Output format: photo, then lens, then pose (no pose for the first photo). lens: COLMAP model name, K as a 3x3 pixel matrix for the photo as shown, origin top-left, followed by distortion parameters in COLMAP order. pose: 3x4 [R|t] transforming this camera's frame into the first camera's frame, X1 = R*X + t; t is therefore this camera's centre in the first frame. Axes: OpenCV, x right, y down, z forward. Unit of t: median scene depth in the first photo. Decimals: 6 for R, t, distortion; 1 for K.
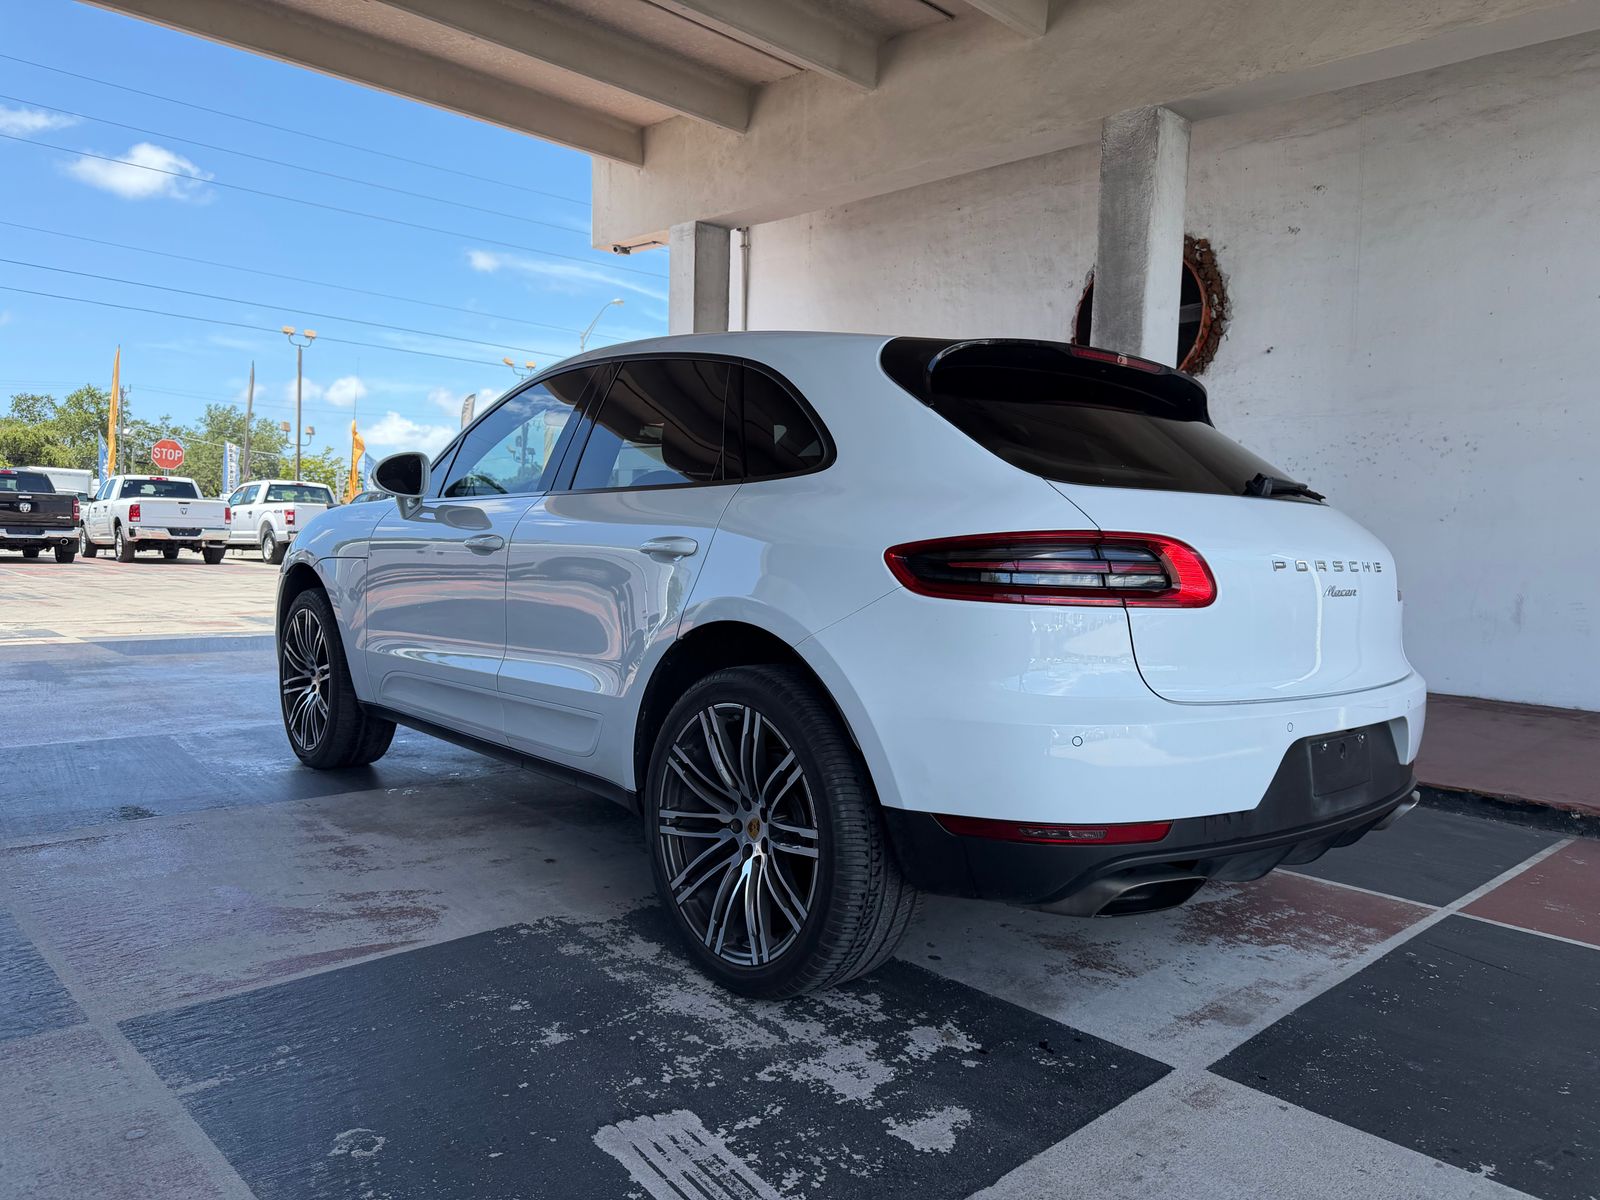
lens RADIAL K [[1139.9, 0, 836.1], [0, 1139.9, 605.2], [0, 0, 1]] dist [0.011873, 0.002759]
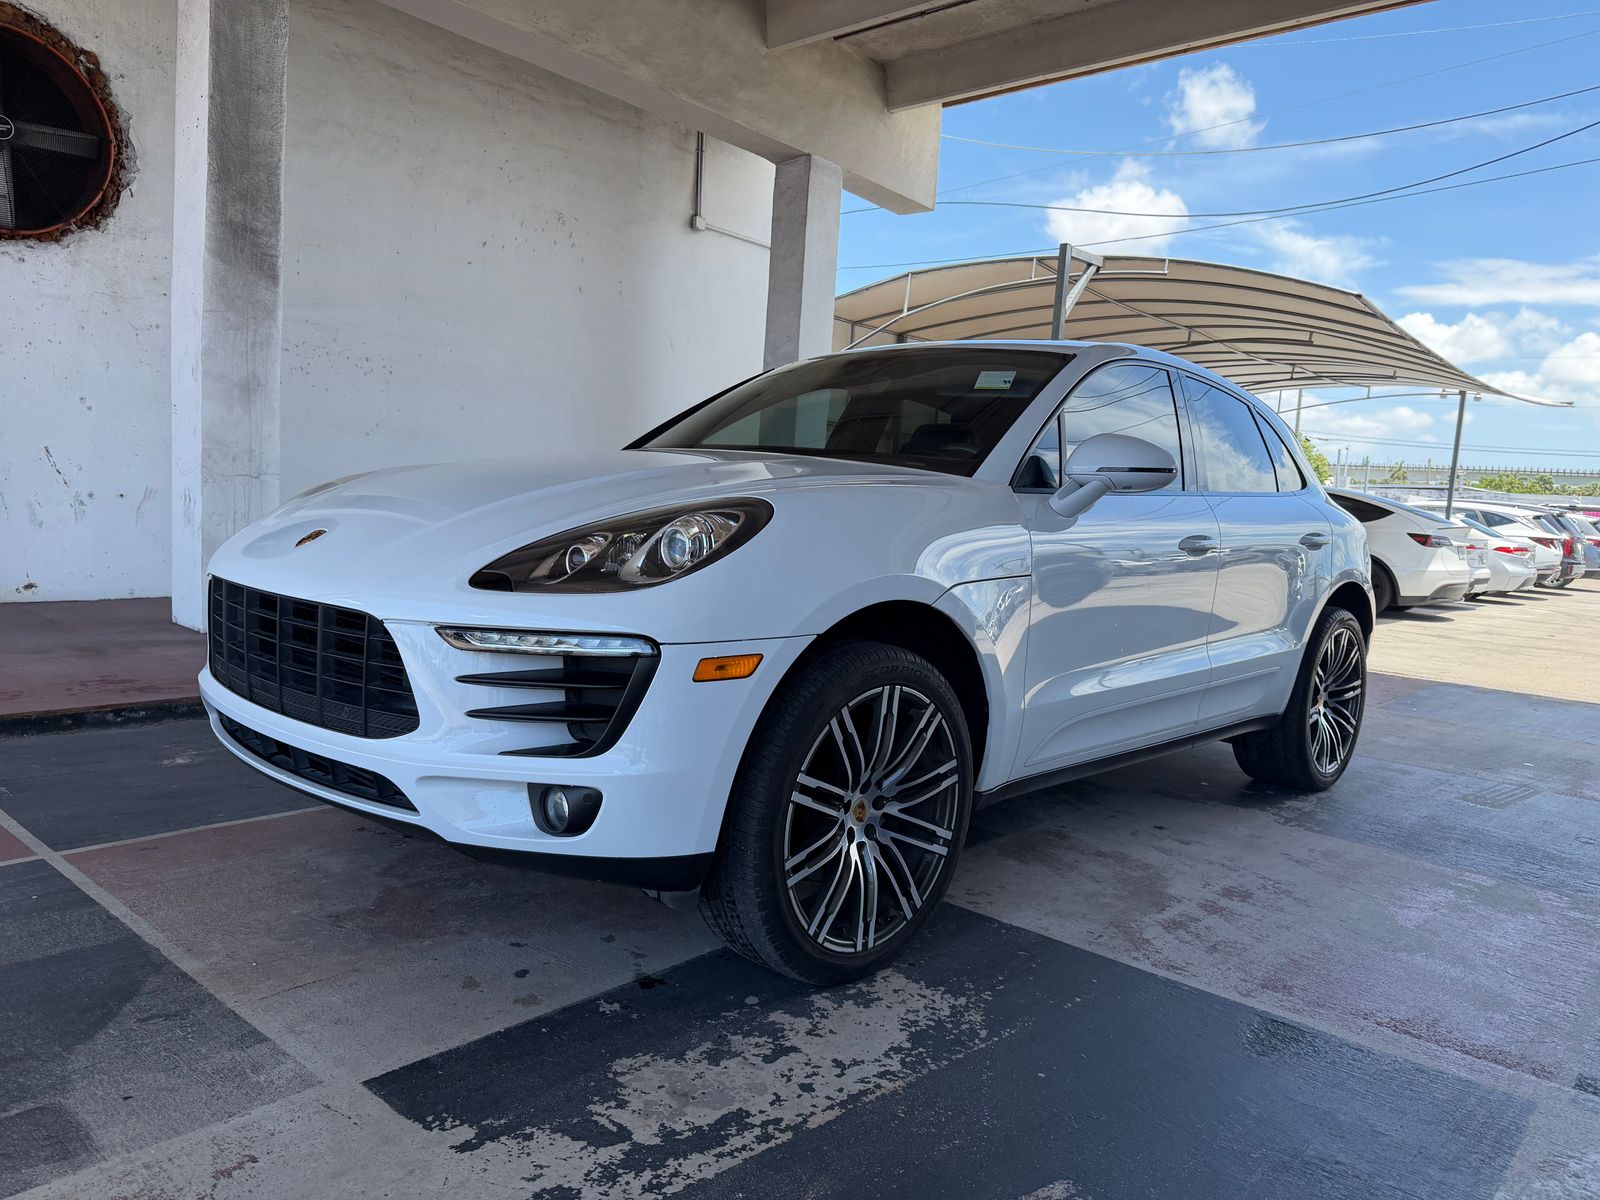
lens RADIAL K [[1145.2, 0, 801.6], [0, 1145.2, 577.5], [0, 0, 1]] dist [0.067389, -0.080597]
pose [[-0.067914, -0.117730, 0.990721, -1.517477], [0.002080, 0.992994, 0.118143, -0.170215], [-0.997689, 0.010084, -0.067193, 1.656449]]
